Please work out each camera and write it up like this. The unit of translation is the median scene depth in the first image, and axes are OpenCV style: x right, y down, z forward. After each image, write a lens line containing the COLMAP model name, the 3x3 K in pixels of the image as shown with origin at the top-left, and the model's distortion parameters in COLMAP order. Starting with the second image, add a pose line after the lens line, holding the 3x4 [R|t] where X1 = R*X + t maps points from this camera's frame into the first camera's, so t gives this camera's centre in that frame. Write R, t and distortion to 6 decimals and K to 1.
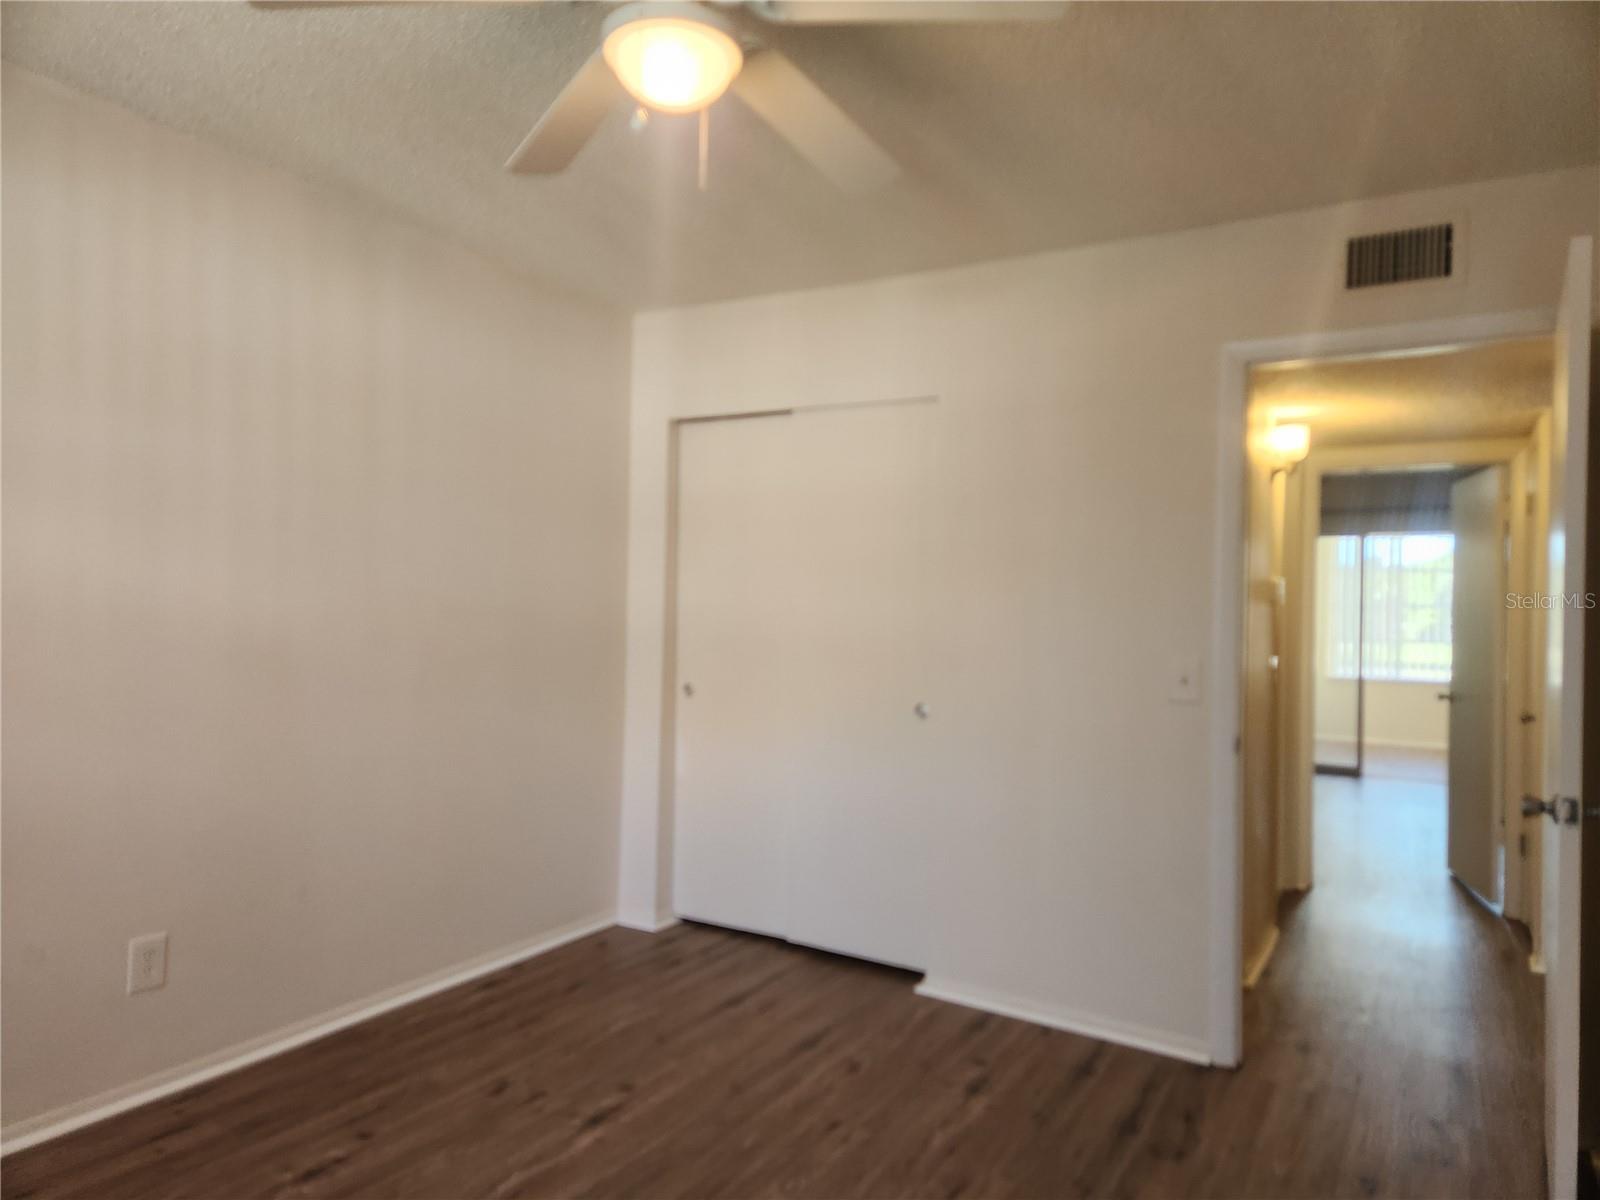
lens RADIAL K [[1073.7, 0, 795.3], [0, 1073.7, 592.7], [0, 0, 1]] dist [0.082063, -0.043919]
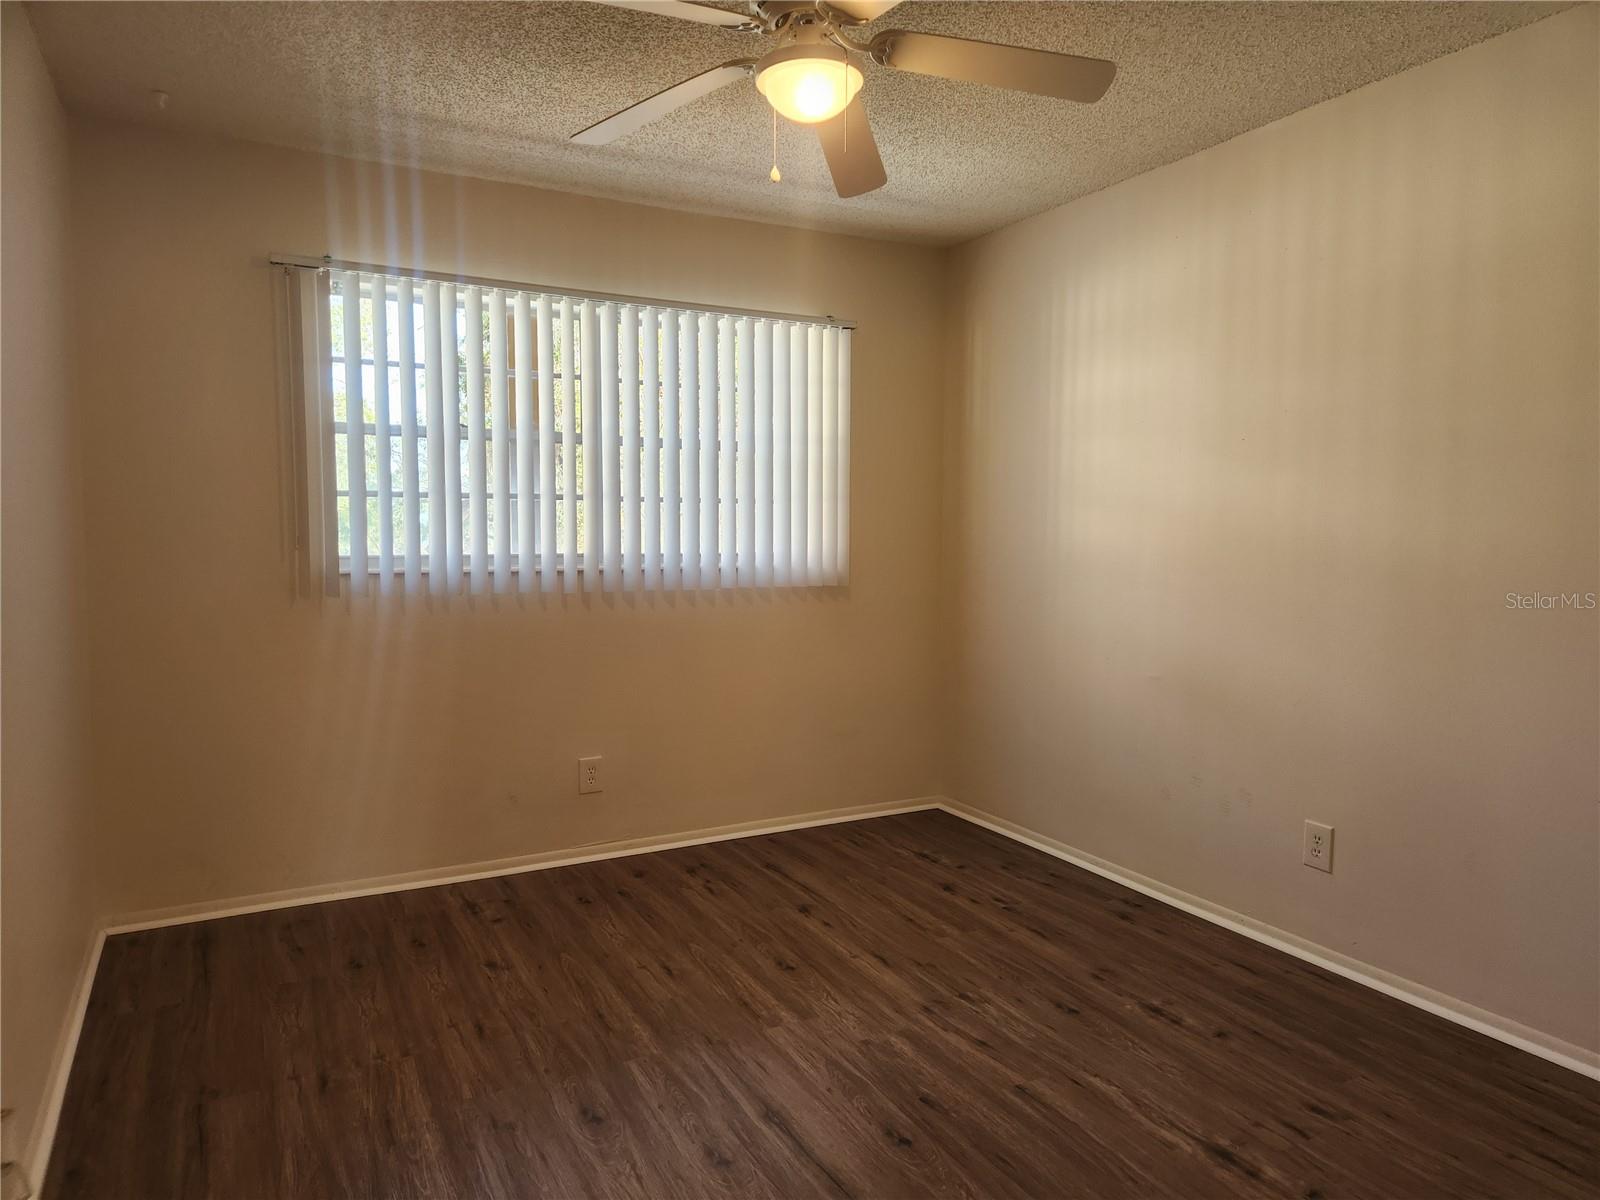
lens RADIAL K [[1073.7, 0, 795.3], [0, 1073.7, 592.7], [0, 0, 1]] dist [0.082063, -0.043919]
pose [[-0.494717, 0.043446, -0.867967, 0.677930], [-0.010995, 0.998357, 0.056240, 0.013674], [0.868984, 0.037366, -0.493427, 1.101751]]
